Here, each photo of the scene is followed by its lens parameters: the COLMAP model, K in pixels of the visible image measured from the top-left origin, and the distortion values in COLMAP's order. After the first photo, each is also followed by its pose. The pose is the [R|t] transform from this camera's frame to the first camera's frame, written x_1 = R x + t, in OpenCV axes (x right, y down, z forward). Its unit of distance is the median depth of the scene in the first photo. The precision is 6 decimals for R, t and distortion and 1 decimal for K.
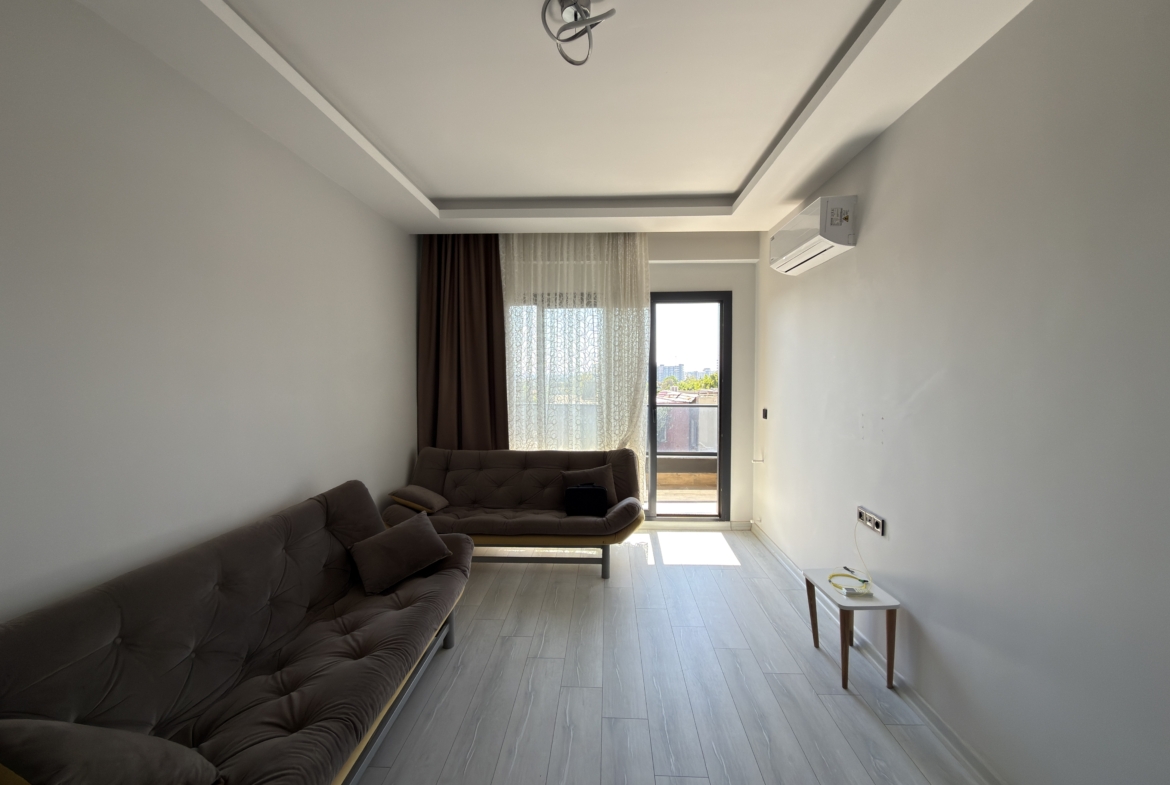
lens RADIAL K [[463.6, 0, 586.8], [0, 463.6, 392.1], [0, 0, 1]] dist [-0.000169, -0.000145]
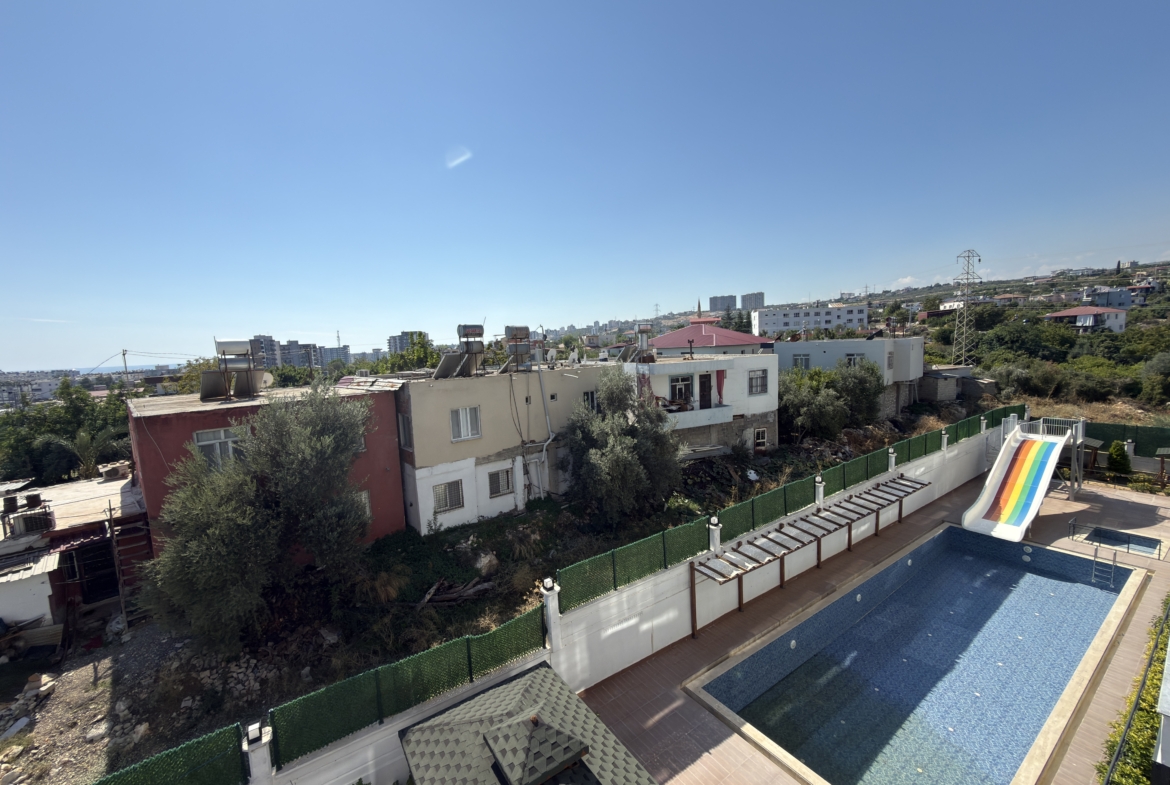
lens RADIAL K [[462.8, 0, 586.3], [0, 462.8, 393.3], [0, 0, 1]] dist [0.001776, 0.000596]
pose [[0.778161, -0.095093, 0.620824, 0.006462], [0.065510, 0.995369, 0.070351, -0.004499], [-0.624638, -0.014075, 0.780787, 0.222560]]
